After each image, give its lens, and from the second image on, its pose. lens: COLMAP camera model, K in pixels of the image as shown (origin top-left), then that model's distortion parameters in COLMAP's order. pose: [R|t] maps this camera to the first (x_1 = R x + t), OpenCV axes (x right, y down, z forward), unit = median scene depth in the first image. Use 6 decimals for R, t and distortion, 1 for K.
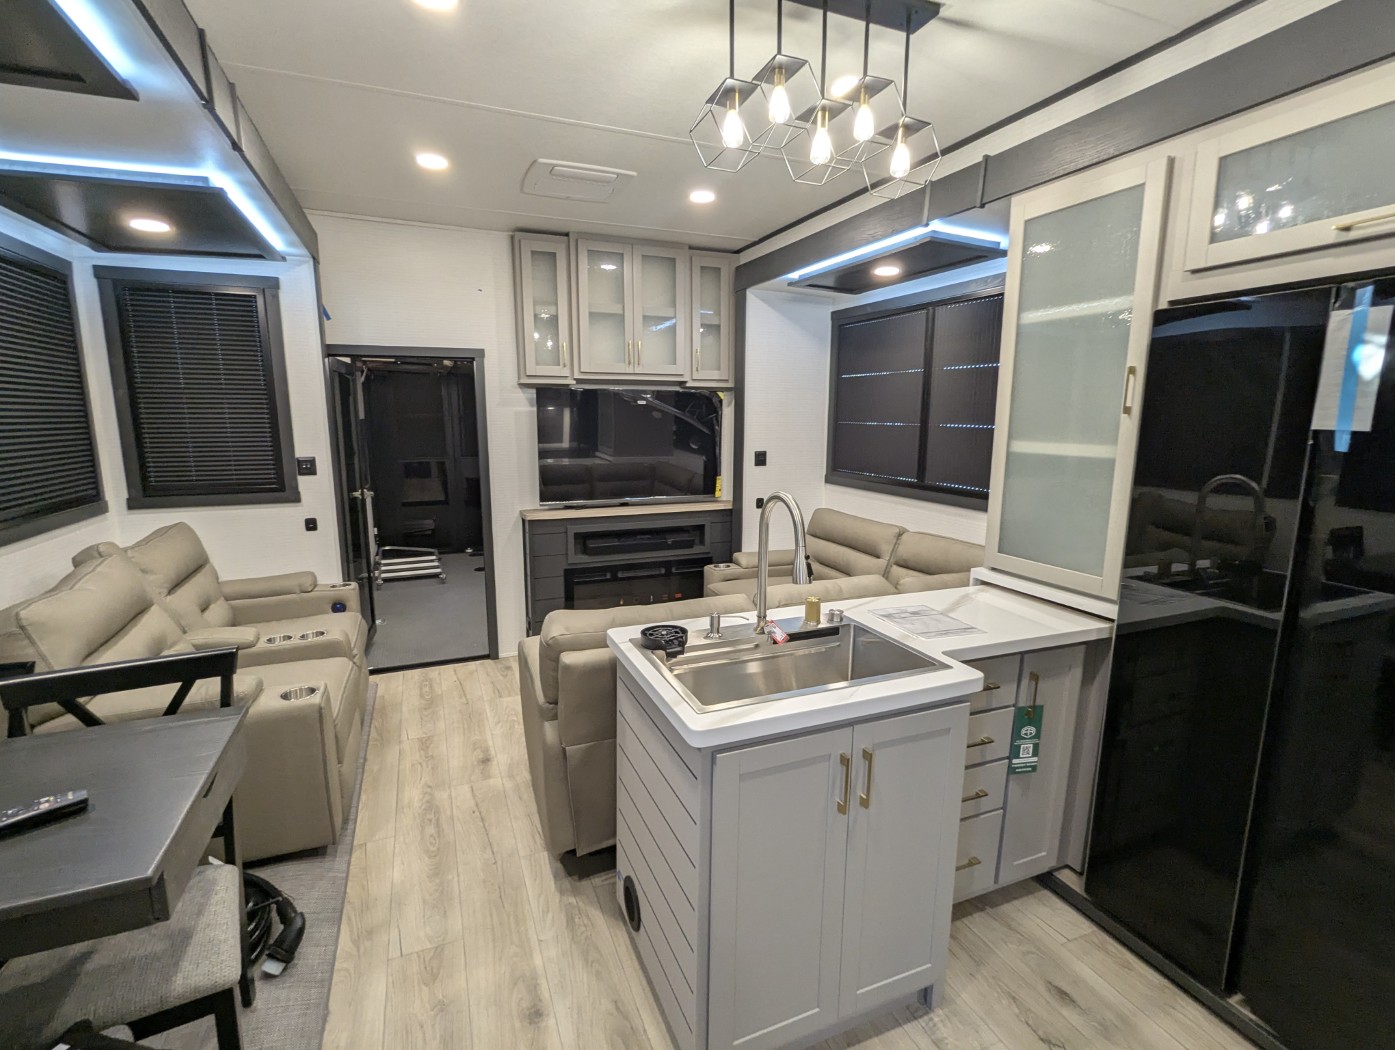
lens RADIAL K [[661.9, 0, 696.4], [0, 661.9, 523.5], [0, 0, 1]] dist [-0.003868, 0.002688]
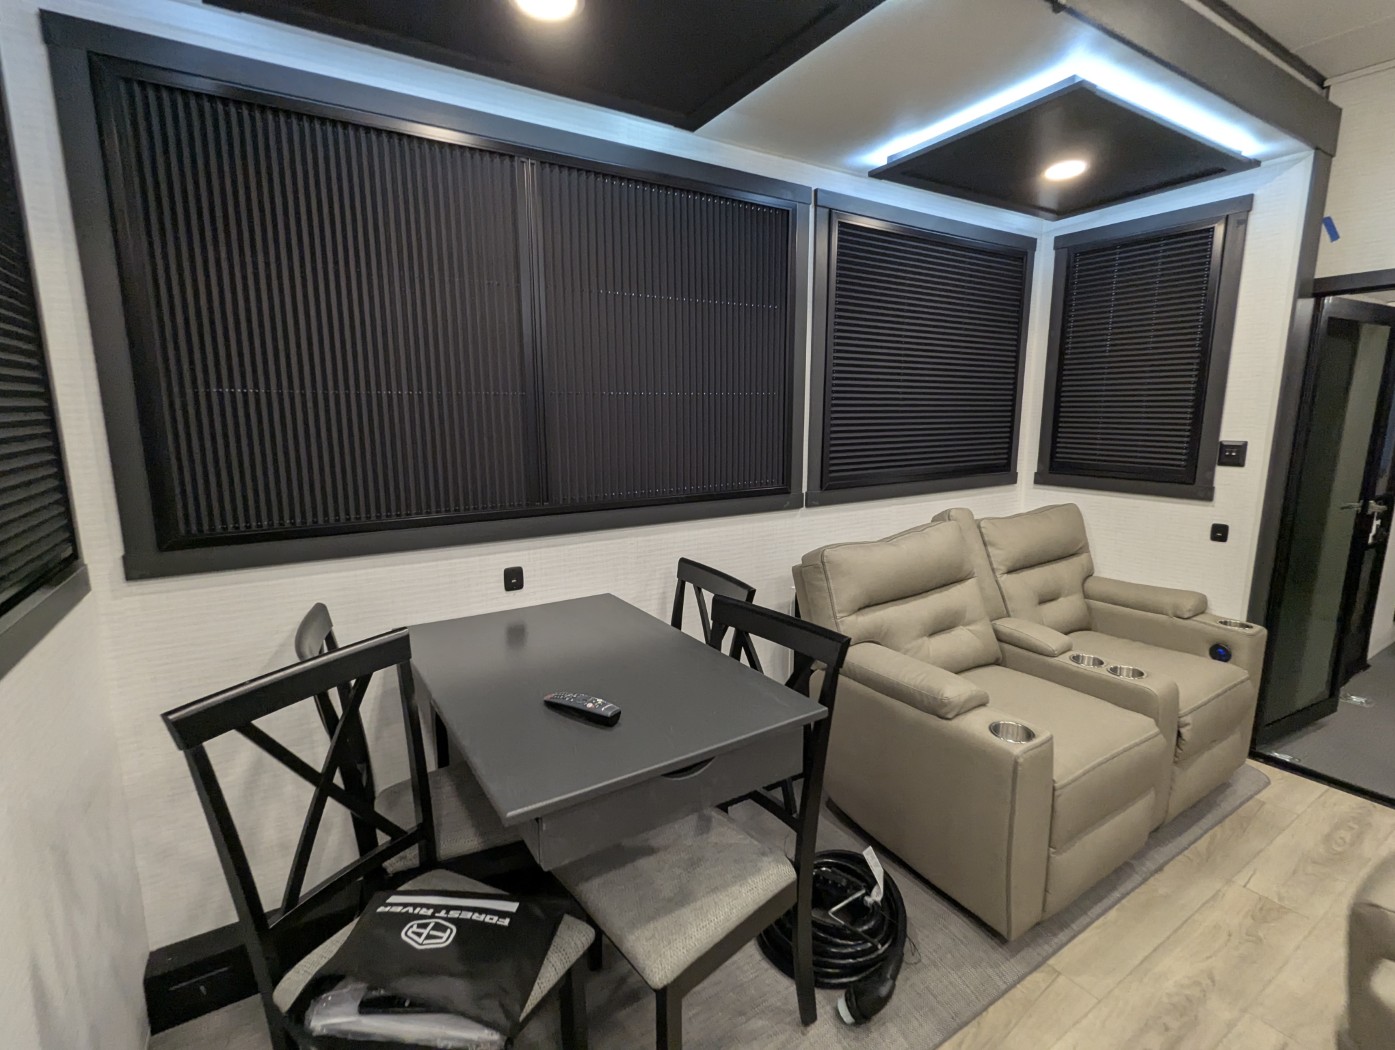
lens RADIAL K [[661.9, 0, 698.2], [0, 661.9, 523.2], [0, 0, 1]] dist [-0.003868, 0.002688]
pose [[0.176231, 0.168454, -0.969828, 0.028636], [-0.158818, 0.977206, 0.140876, -0.021037], [0.971452, 0.129200, 0.198968, 0.293621]]
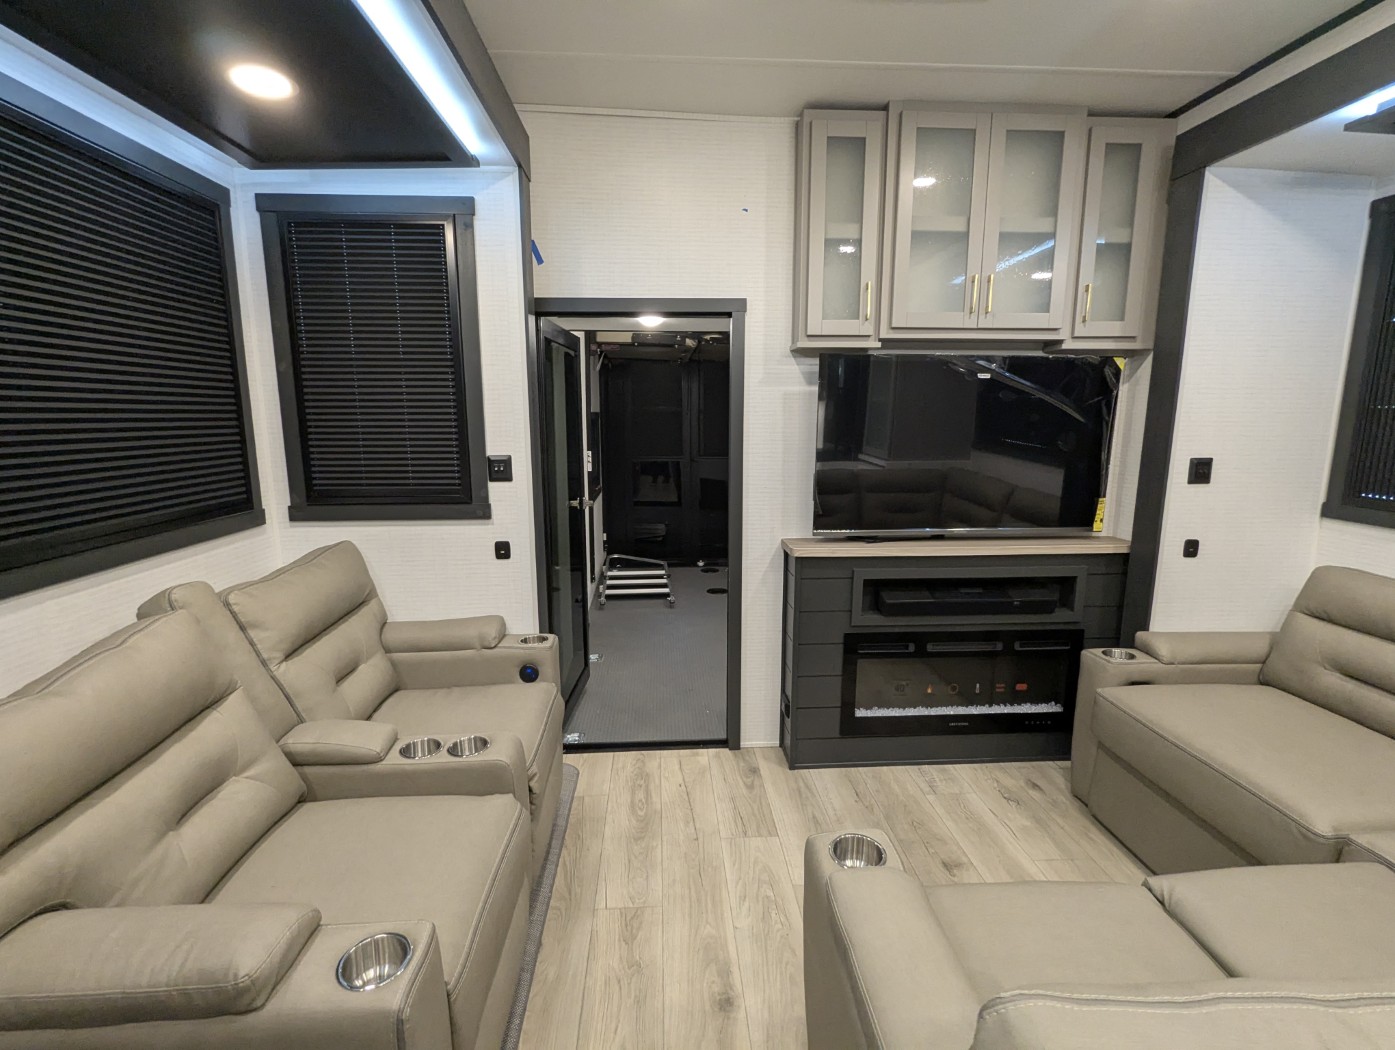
lens RADIAL K [[661.9, 0, 697.1], [0, 661.9, 526.2], [0, 0, 1]] dist [-0.003868, 0.002688]
pose [[0.944395, 0.052524, -0.324592, -0.157898], [-0.051277, 0.998607, 0.012399, -0.044876], [0.324791, 0.004935, 0.945773, 0.402149]]
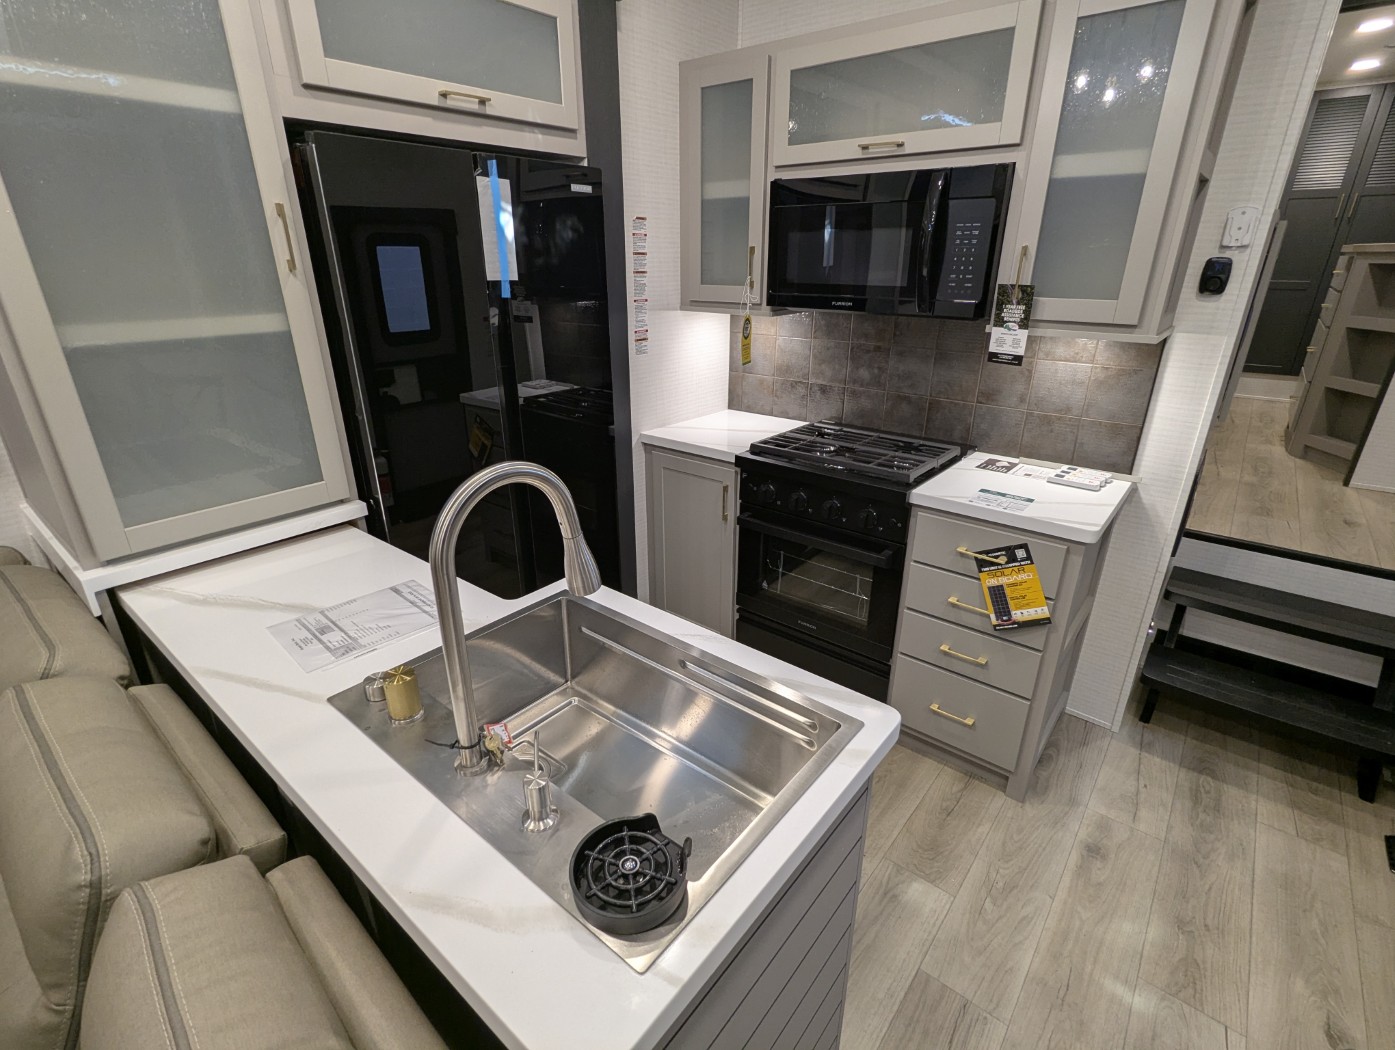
lens RADIAL K [[661.9, 0, 697.5], [0, 661.9, 525.3], [0, 0, 1]] dist [-0.003868, 0.002688]
pose [[-0.471349, -0.340541, 0.813549, -0.171969], [0.138568, 0.882395, 0.449642, -0.103344], [-0.870993, 0.324670, -0.368728, 0.543626]]
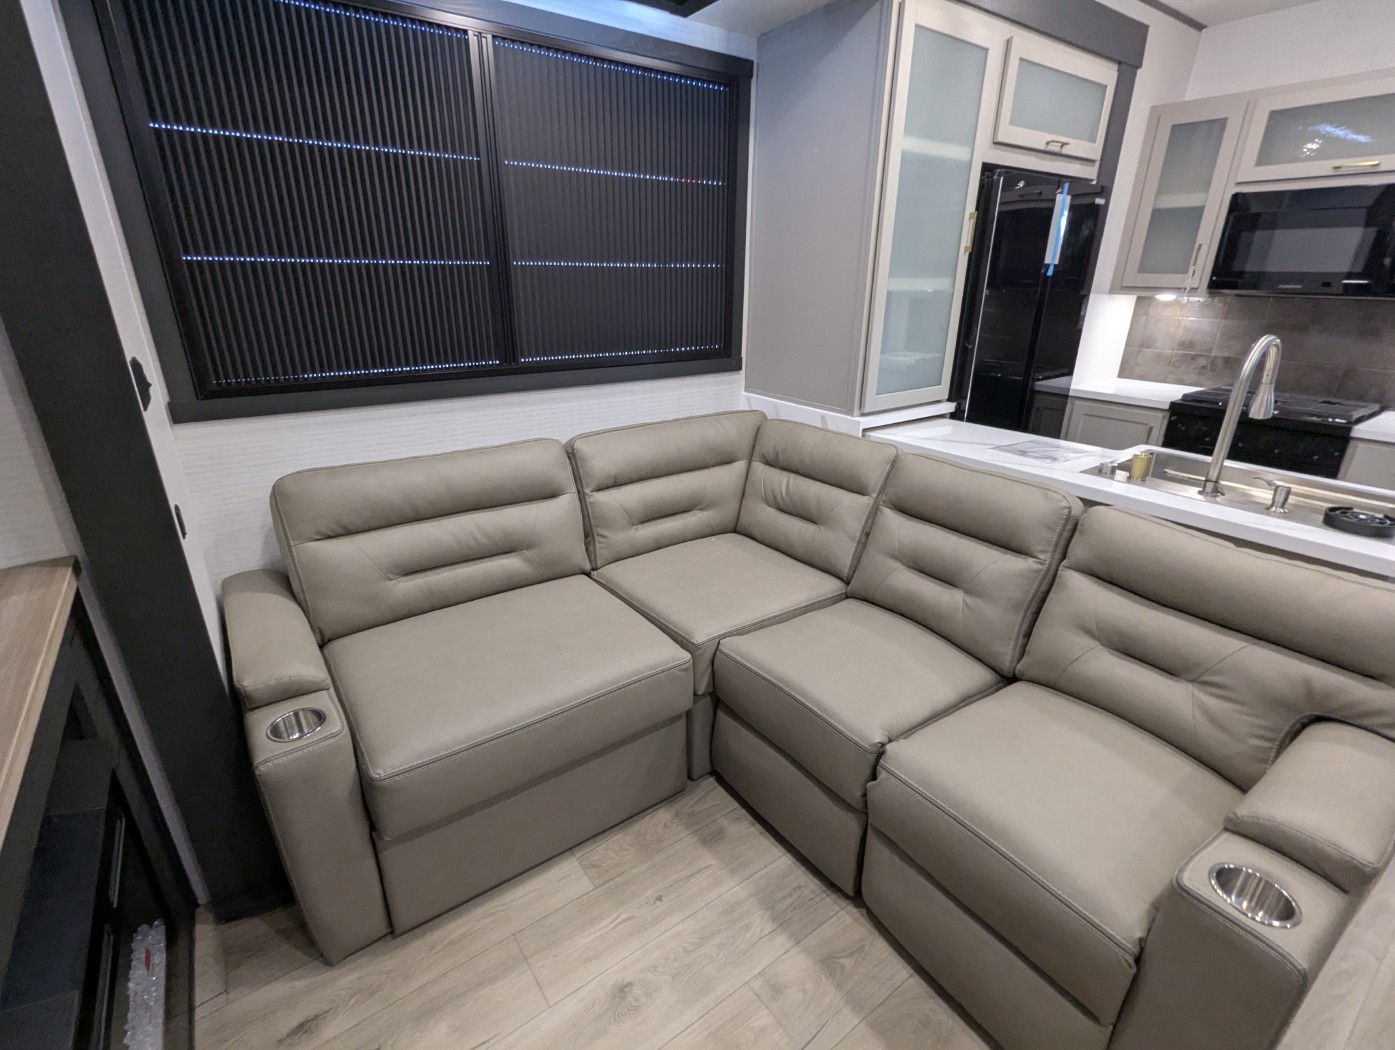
lens RADIAL K [[661.9, 0, 695.8], [0, 661.9, 525.1], [0, 0, 1]] dist [-0.003868, 0.002688]
pose [[-0.231093, -0.361108, 0.903436, -0.328458], [0.148176, 0.904676, 0.399506, -0.155656], [-0.961582, 0.226191, -0.155557, 1.026129]]
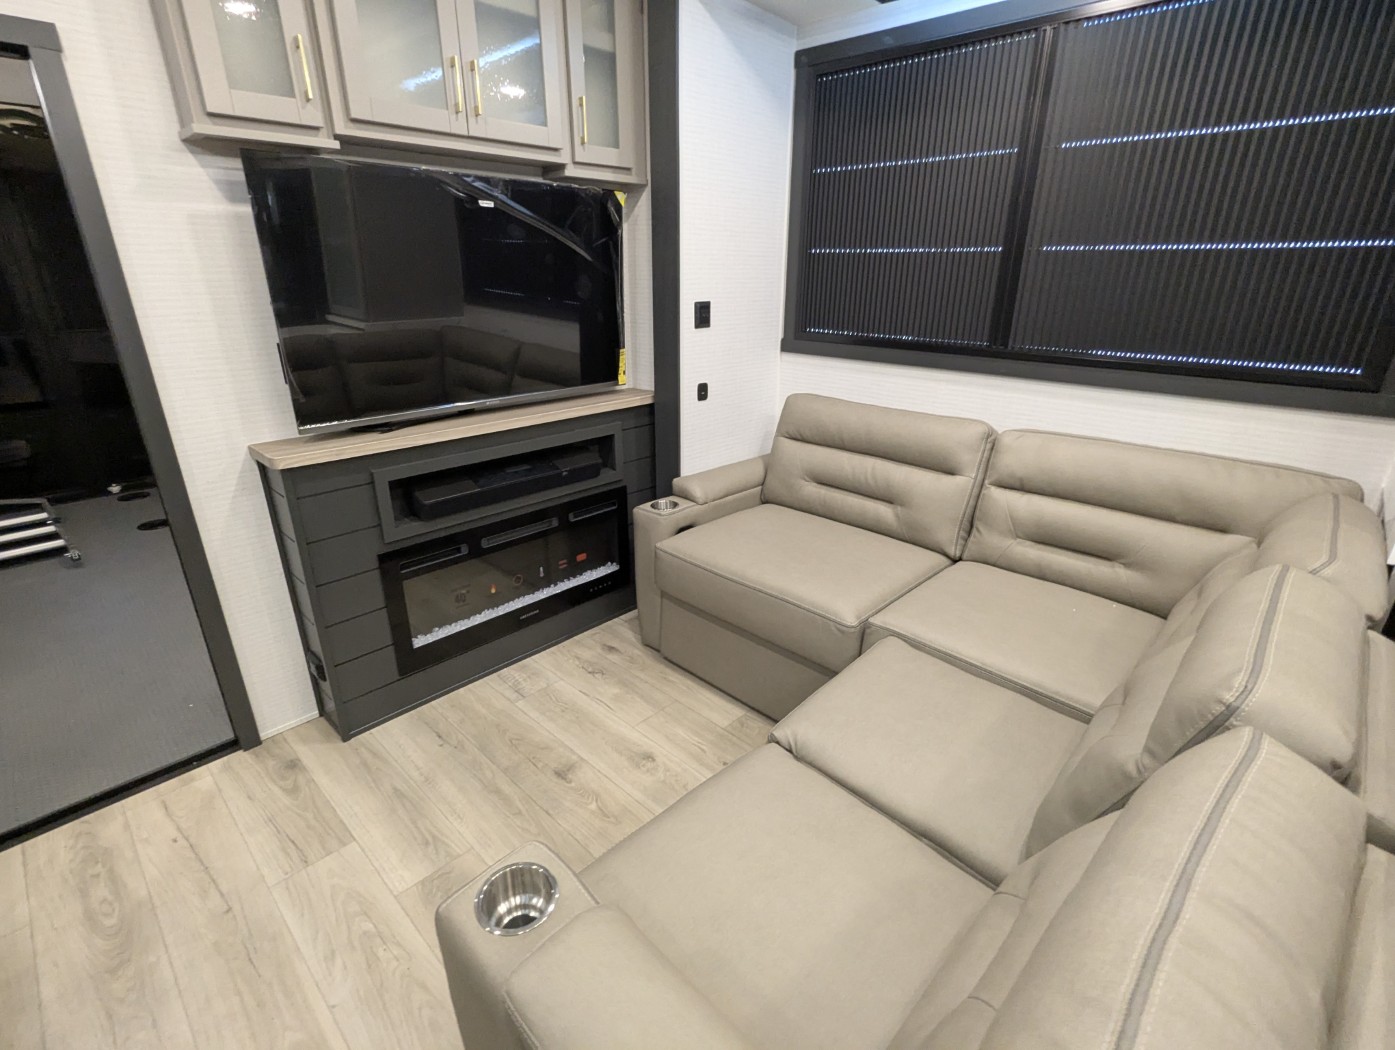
lens RADIAL K [[661.9, 0, 696.7], [0, 661.9, 525.7], [0, 0, 1]] dist [-0.003868, 0.002688]
pose [[0.917089, -0.145064, 0.371354, -0.194678], [0.065688, 0.973704, 0.218141, -0.055723], [-0.393233, -0.175662, 0.902502, 0.548182]]
